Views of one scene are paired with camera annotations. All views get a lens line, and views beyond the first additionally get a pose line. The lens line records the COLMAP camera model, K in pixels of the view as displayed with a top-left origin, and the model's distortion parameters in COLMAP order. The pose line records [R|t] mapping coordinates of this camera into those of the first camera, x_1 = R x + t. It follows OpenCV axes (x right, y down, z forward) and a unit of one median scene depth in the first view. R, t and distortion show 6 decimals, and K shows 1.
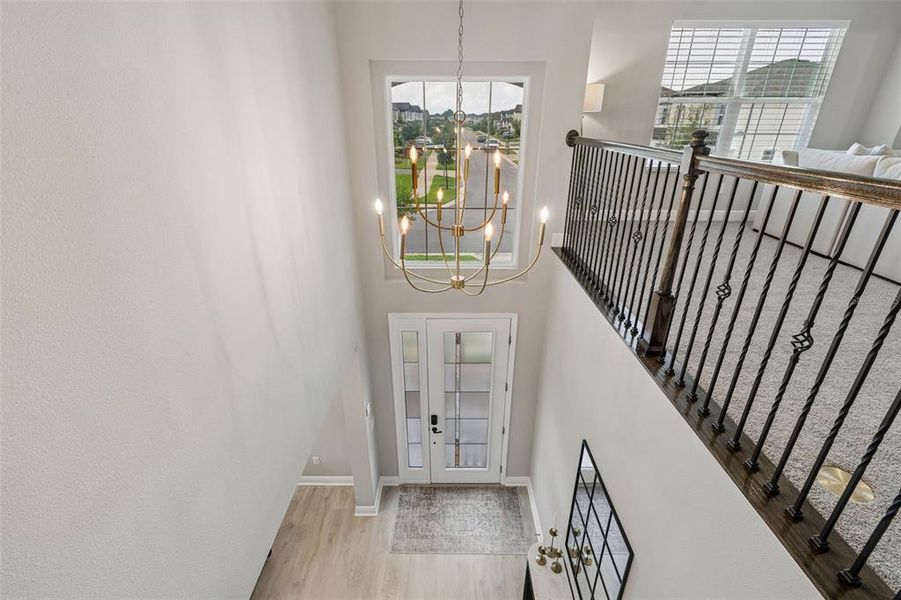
lens RADIAL K [[405.3, 0, 448.4], [0, 405.3, 300.5], [0, 0, 1]] dist [0.002520, -0.001394]
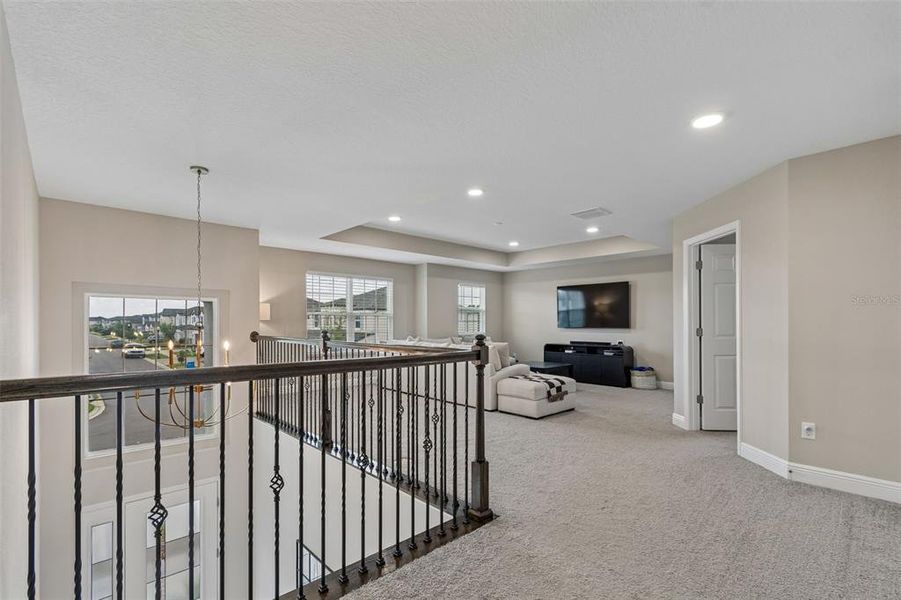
lens RADIAL K [[405.3, 0, 452.4], [0, 405.3, 325.2], [0, 0, 1]] dist [0.002520, -0.001394]
pose [[0.718772, -0.003218, 0.695238, -0.292411], [0.283135, 0.914664, -0.288485, 0.277402], [-0.634981, 0.404202, 0.658346, -0.644266]]
